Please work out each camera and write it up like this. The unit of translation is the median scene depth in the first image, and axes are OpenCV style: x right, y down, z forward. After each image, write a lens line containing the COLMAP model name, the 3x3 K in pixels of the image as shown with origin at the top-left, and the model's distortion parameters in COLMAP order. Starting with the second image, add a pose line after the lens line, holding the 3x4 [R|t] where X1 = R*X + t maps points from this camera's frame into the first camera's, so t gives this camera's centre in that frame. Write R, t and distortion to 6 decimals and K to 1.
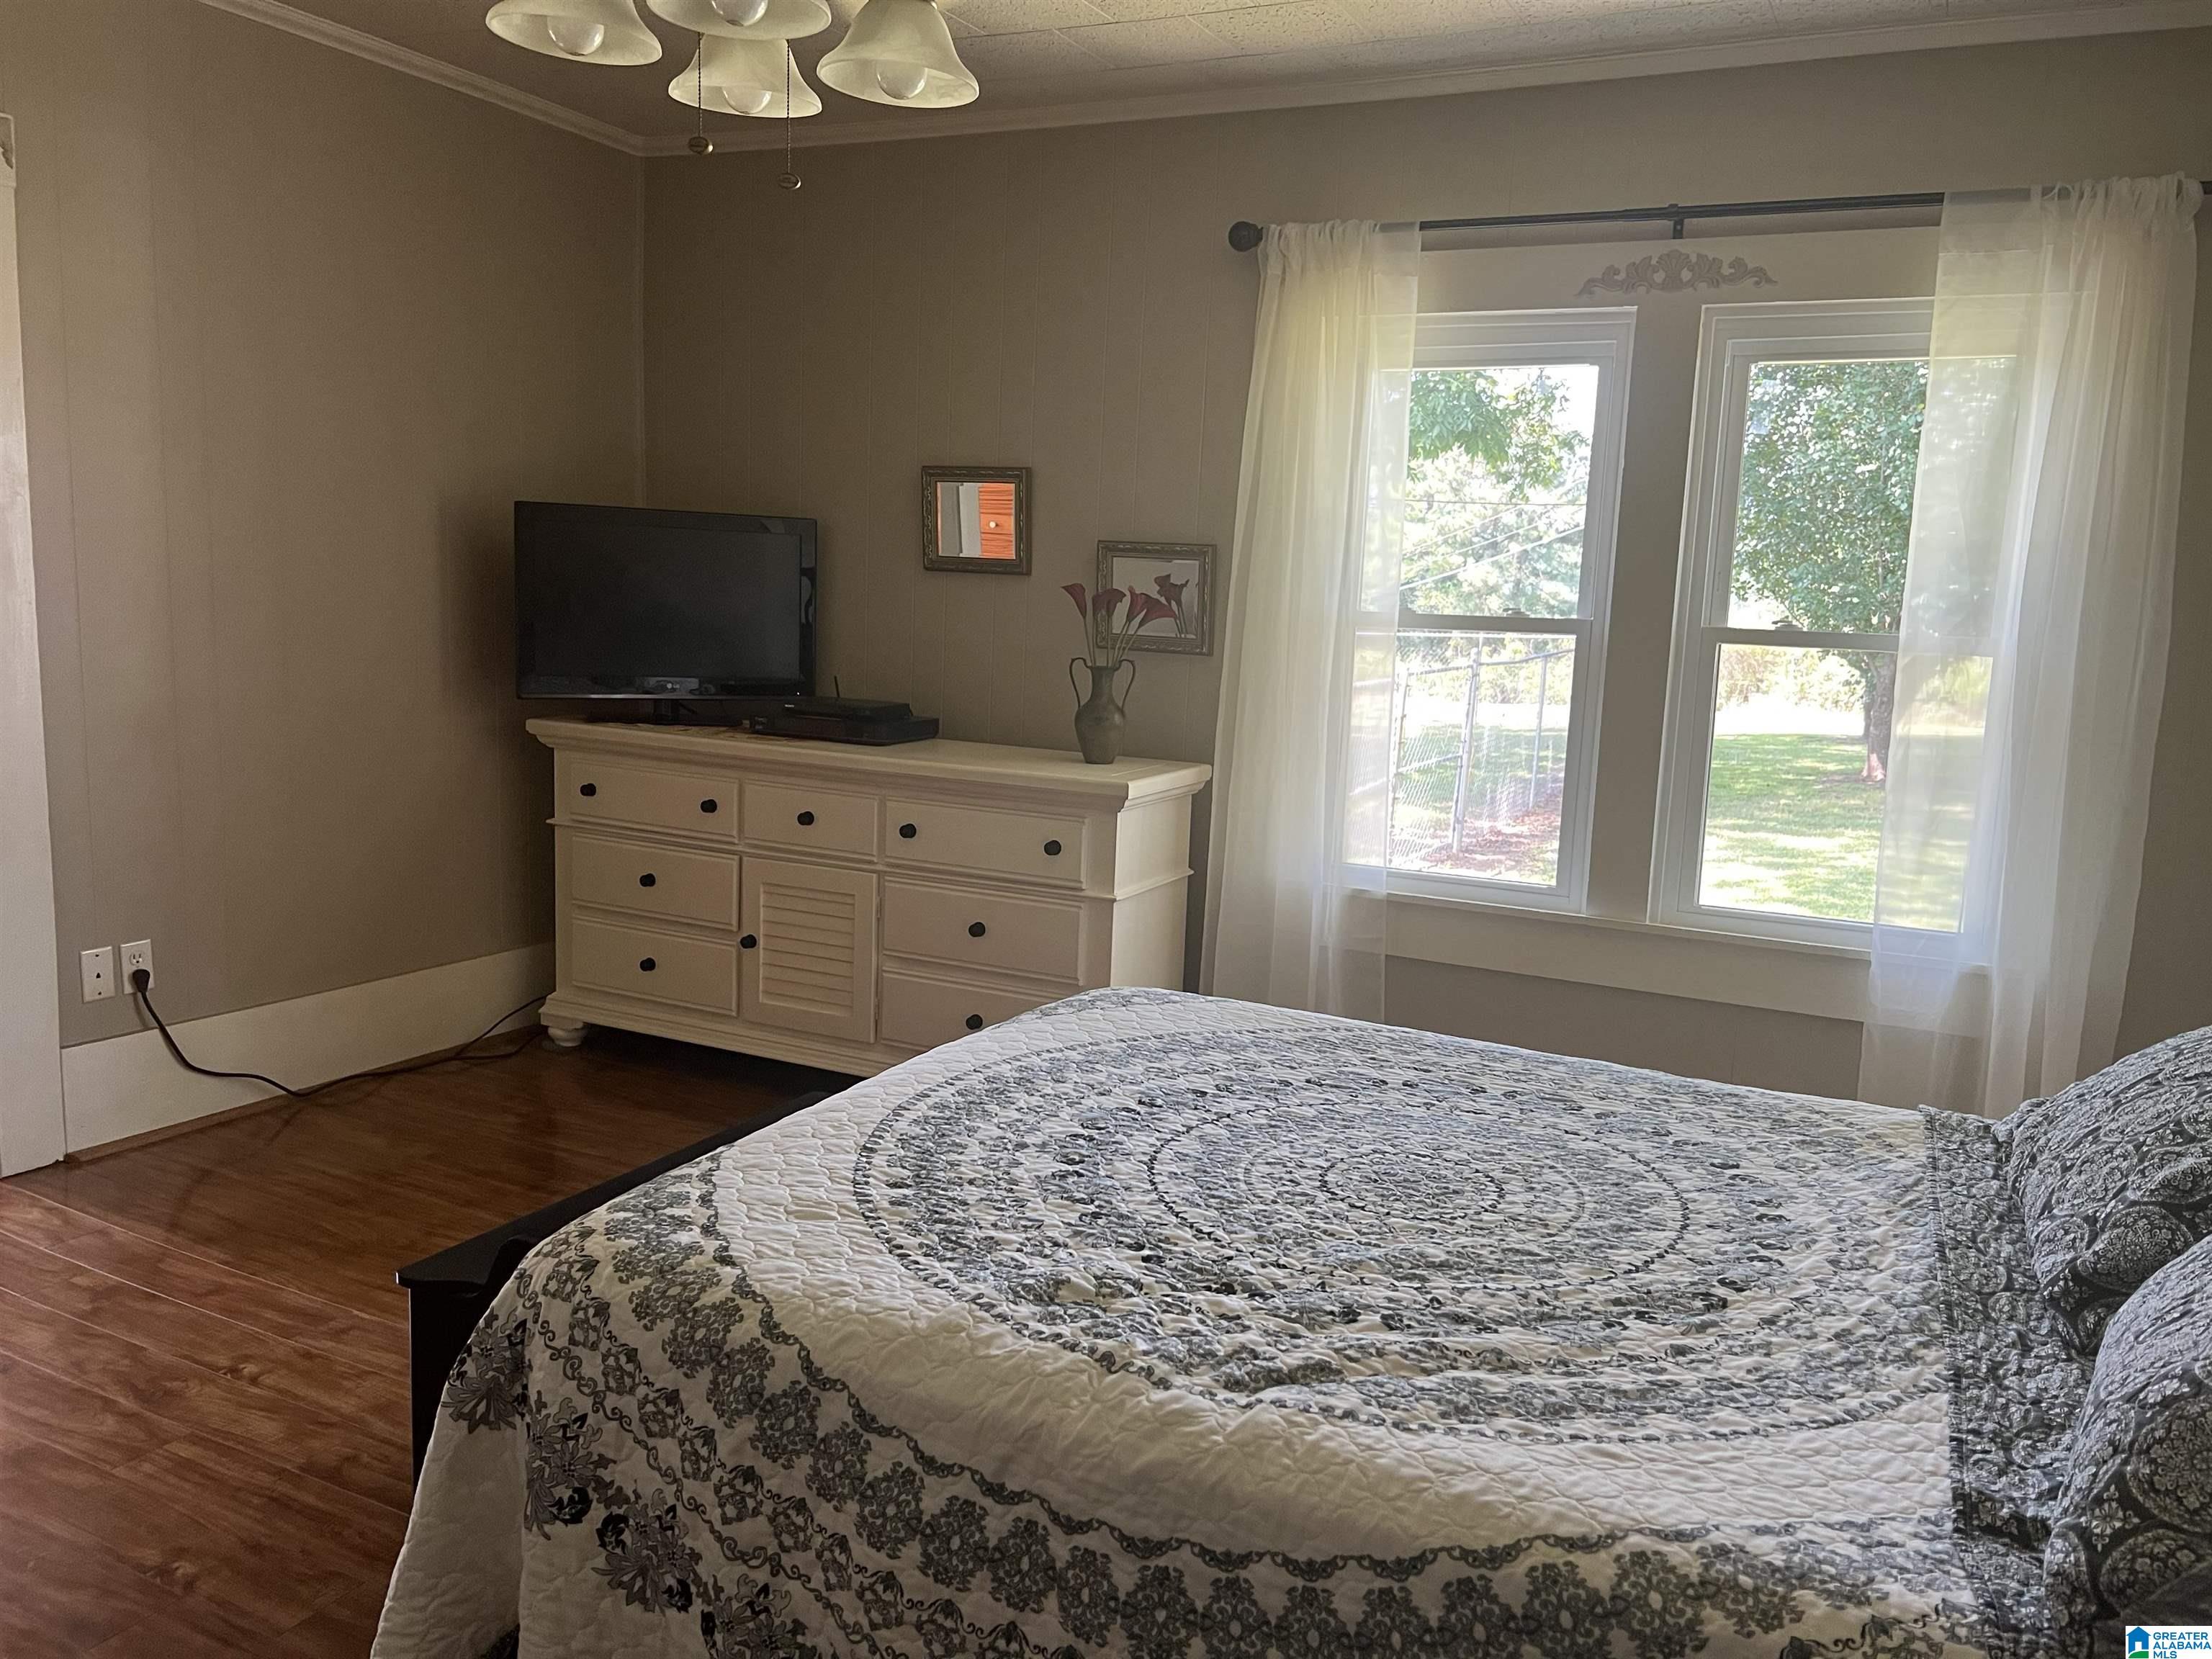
lens RADIAL K [[1673.7, 0, 1097.5], [0, 1673.7, 830.0], [0, 0, 1]] dist [0.046623, -0.061213]
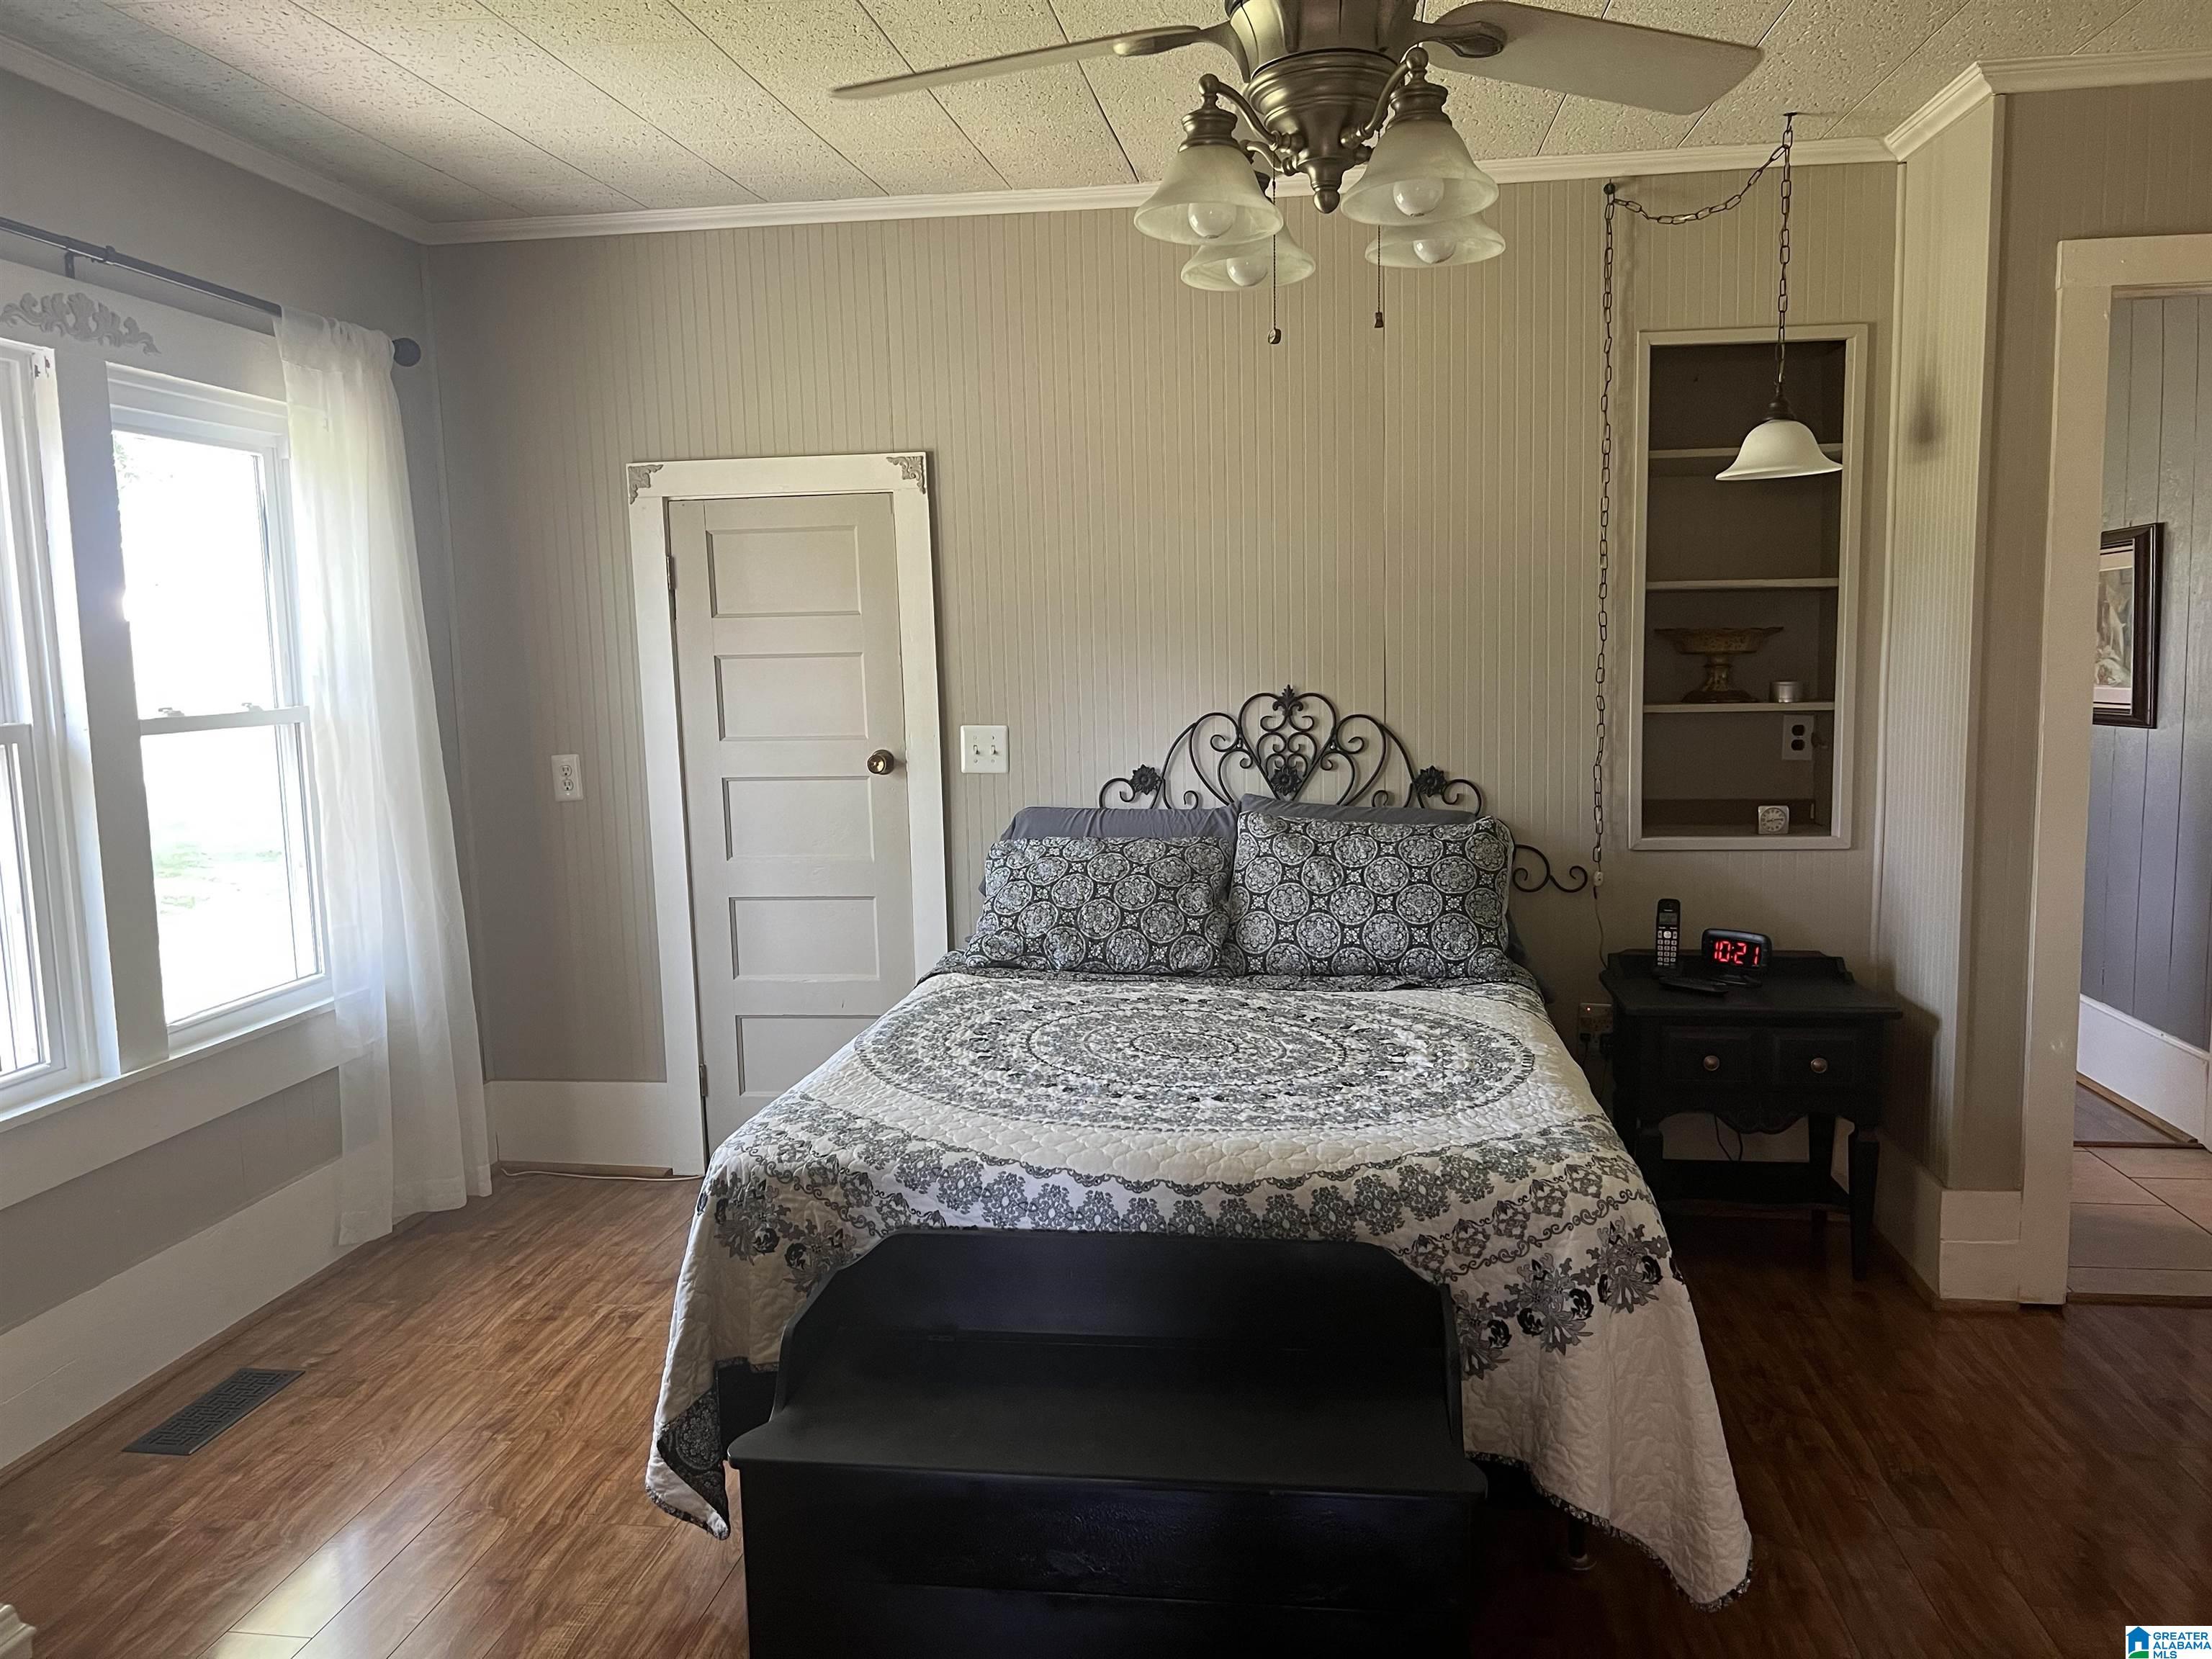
lens RADIAL K [[1673.7, 0, 1100.5], [0, 1673.7, 828.6], [0, 0, 1]] dist [0.046623, -0.061213]
pose [[-0.306805, -0.144295, 0.940771, -0.748808], [0.155765, 0.967502, 0.199193, -0.187478], [-0.938940, 0.207652, -0.274358, 0.891931]]
